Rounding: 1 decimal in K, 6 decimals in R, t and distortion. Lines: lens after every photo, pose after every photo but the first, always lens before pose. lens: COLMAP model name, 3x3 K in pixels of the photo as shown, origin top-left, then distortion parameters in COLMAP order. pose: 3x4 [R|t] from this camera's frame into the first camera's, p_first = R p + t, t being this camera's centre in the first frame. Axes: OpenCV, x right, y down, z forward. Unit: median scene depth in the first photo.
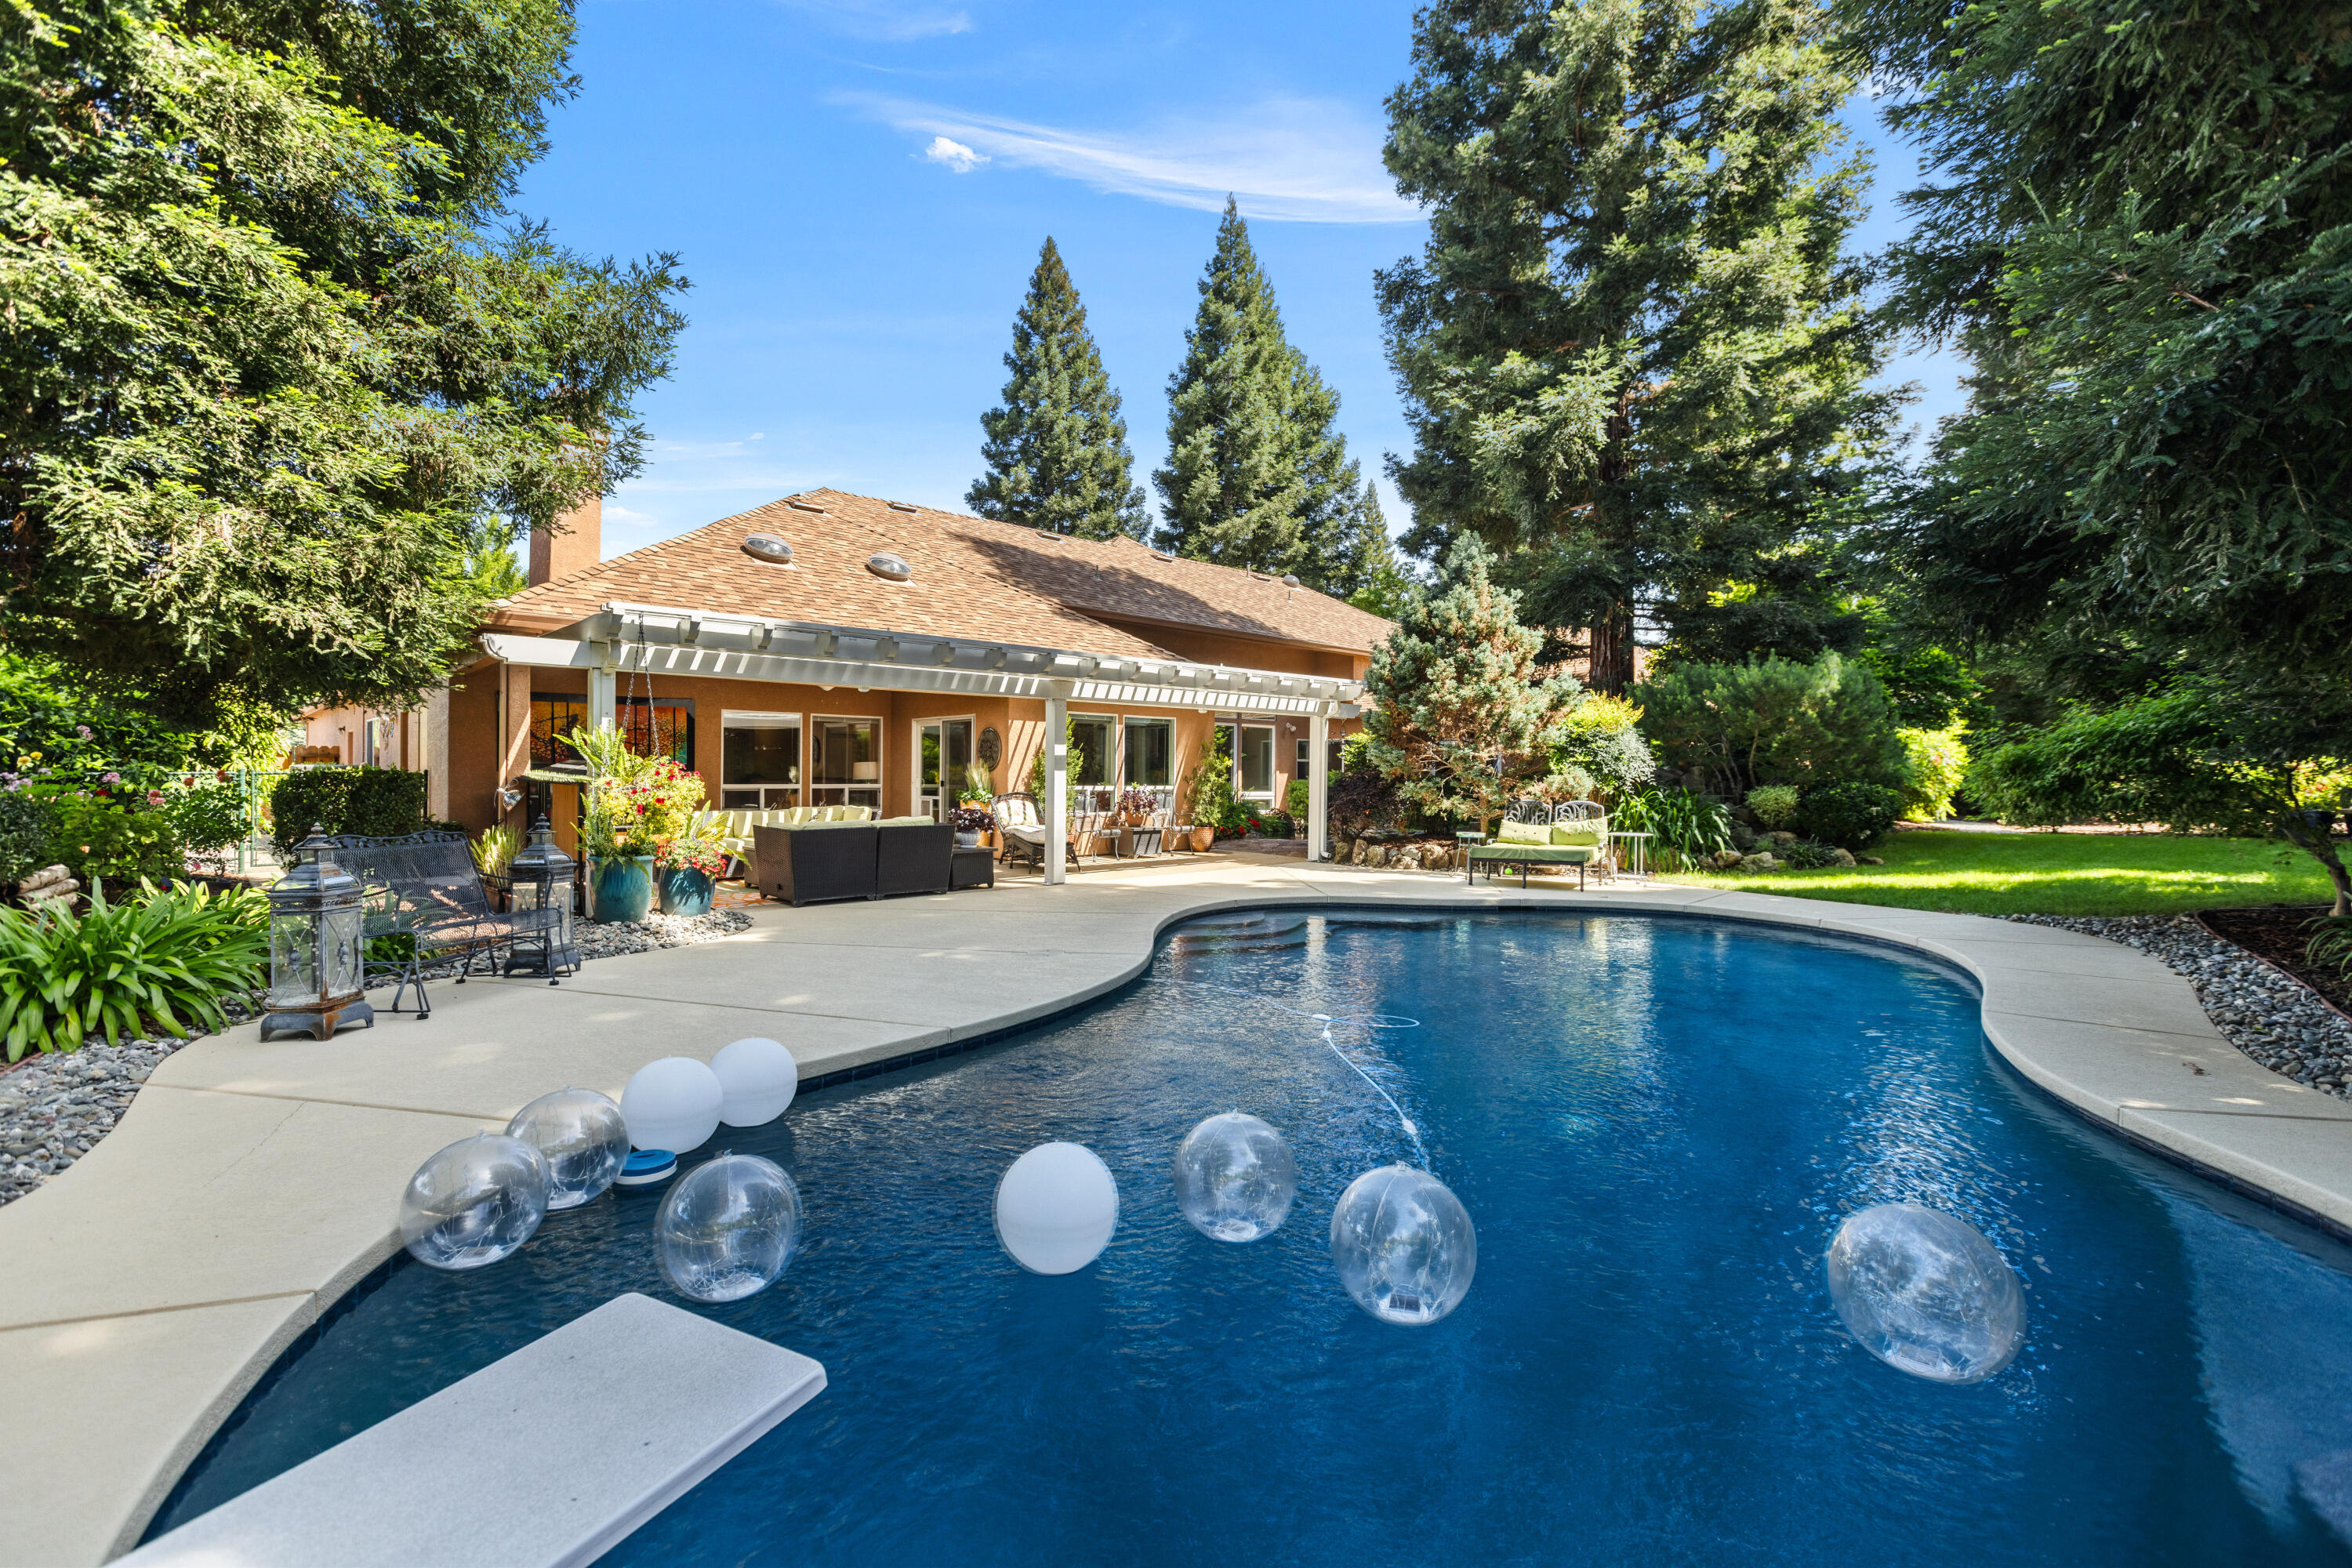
lens RADIAL K [[1074.0, 0, 1175.2], [0, 1074.0, 781.7], [0, 0, 1]] dist [0.000832, -0.000229]
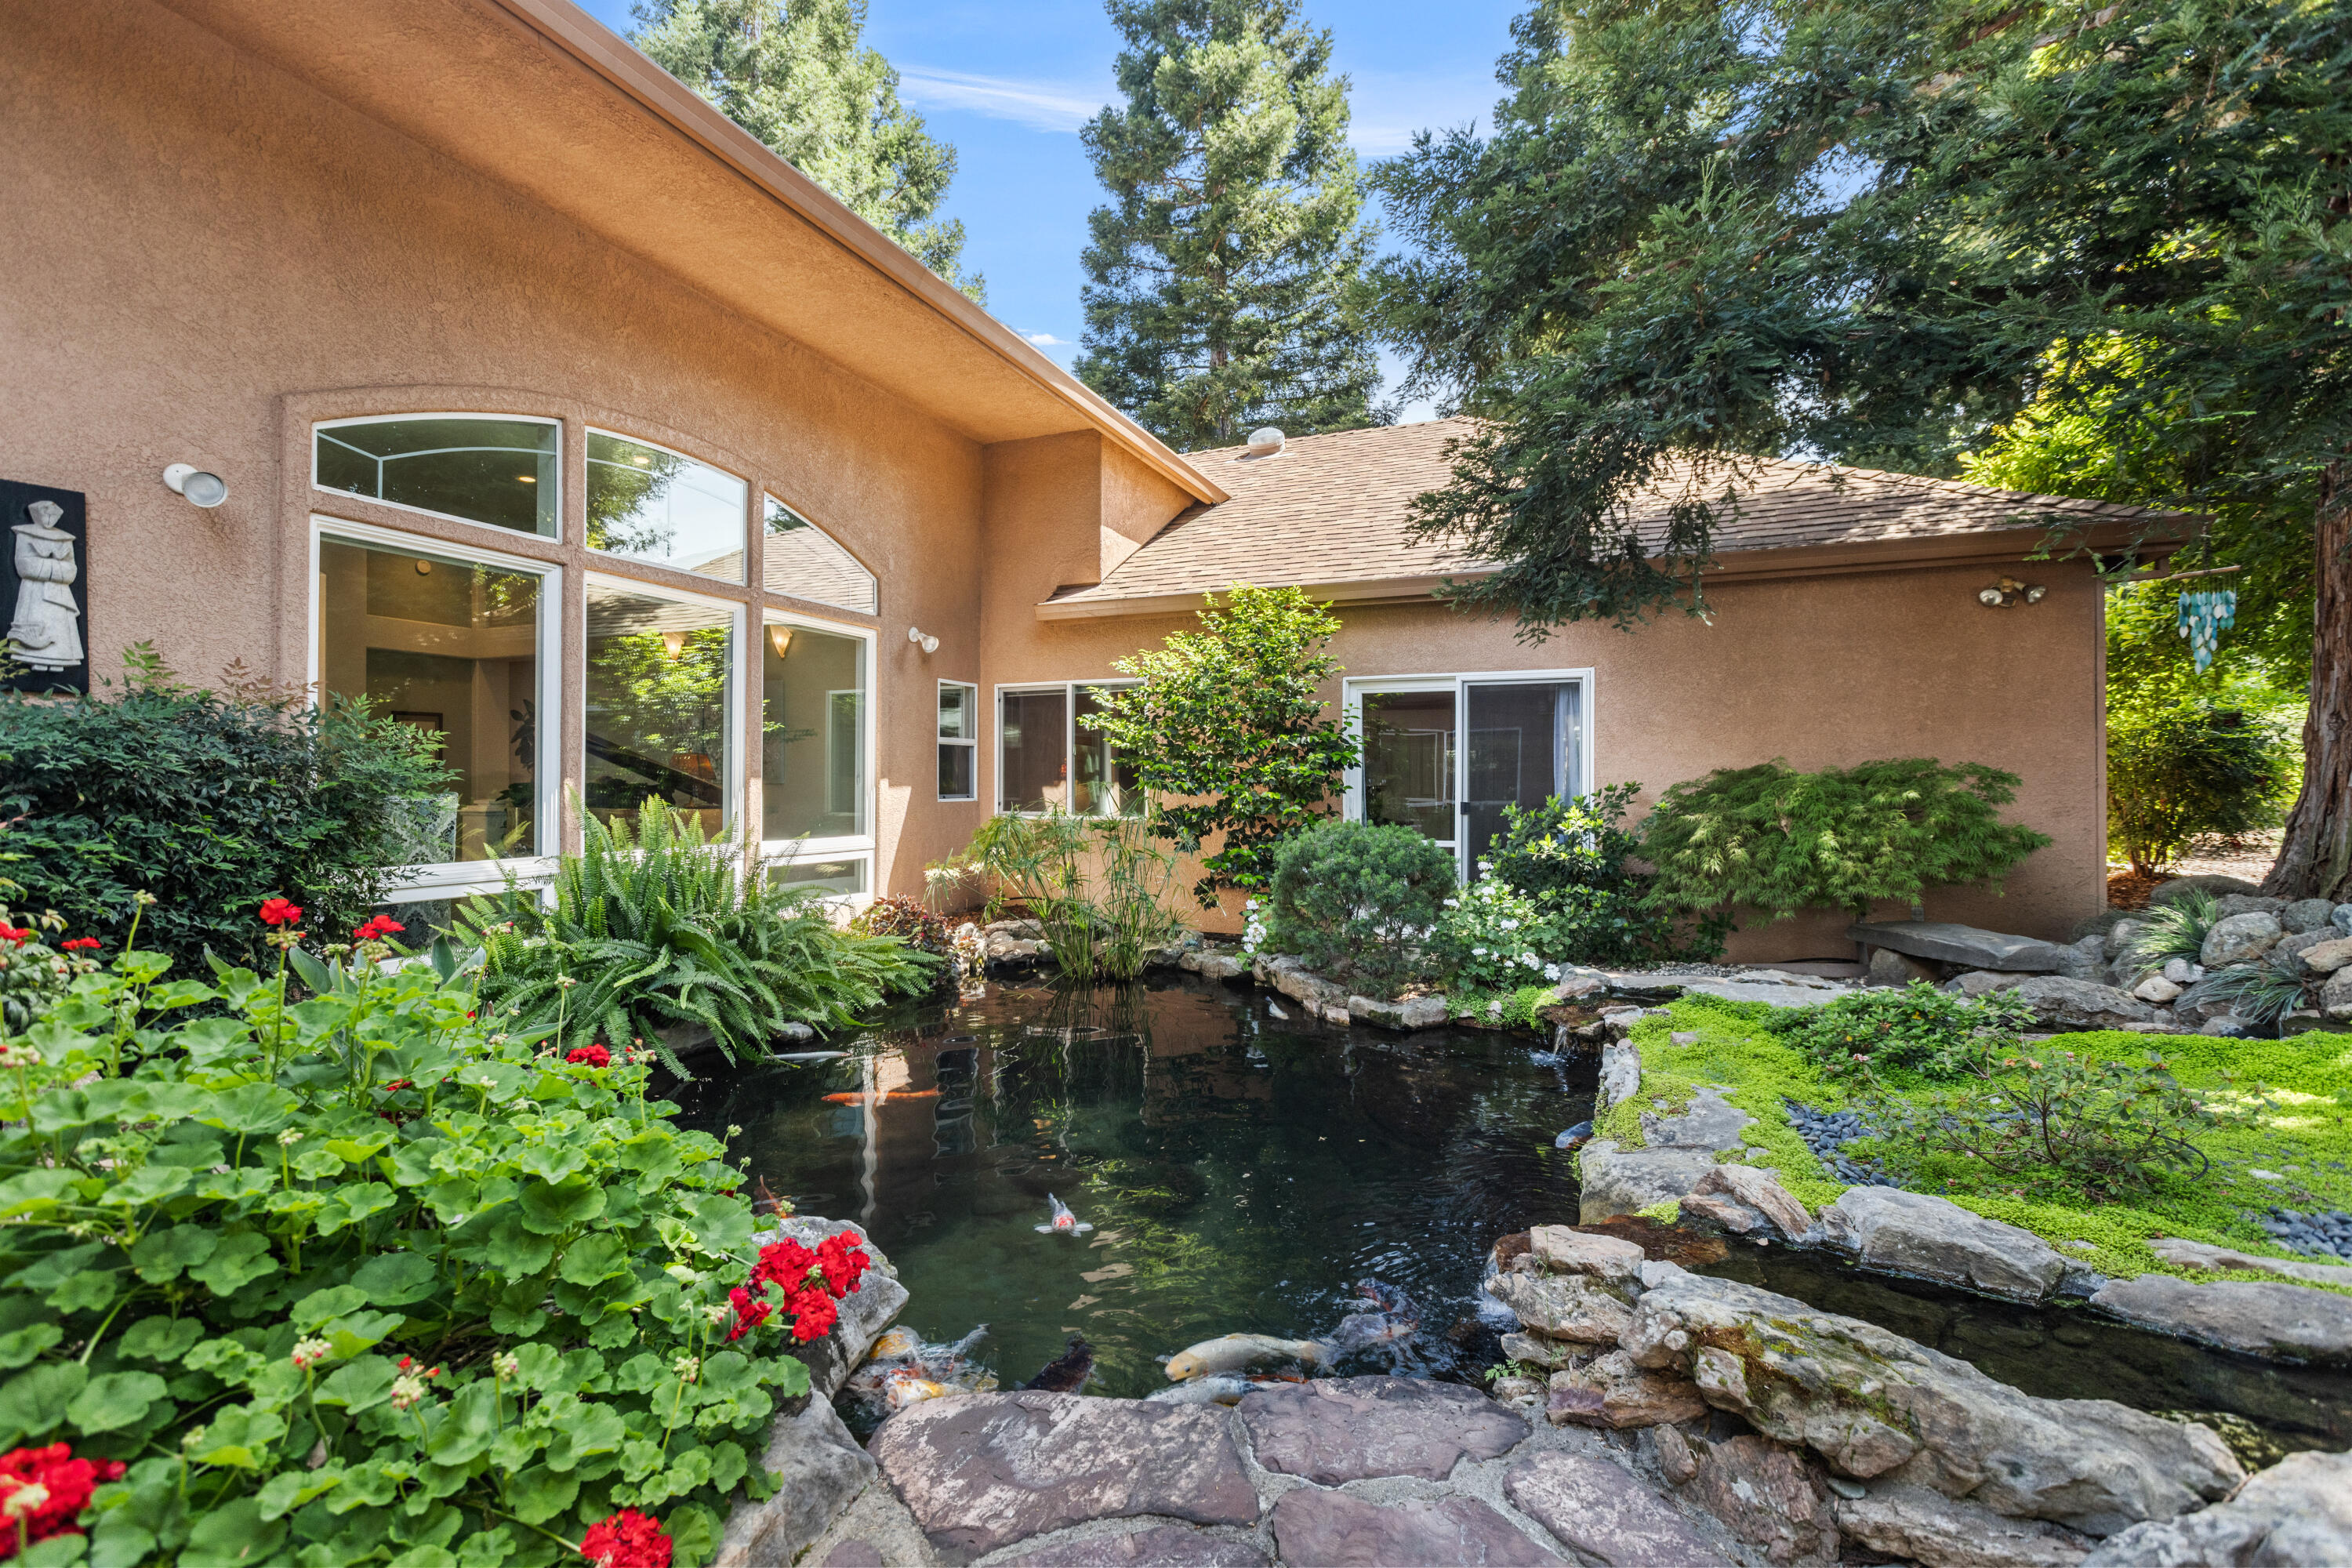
lens RADIAL K [[1074.0, 0, 1182.3], [0, 1074.0, 785.1], [0, 0, 1]] dist [0.000832, -0.000229]
pose [[0.907249, 0.019389, 0.420146, 0.030226], [-0.017870, 0.999812, -0.007553, -0.005959], [-0.420213, -0.000655, 0.907425, 0.509023]]
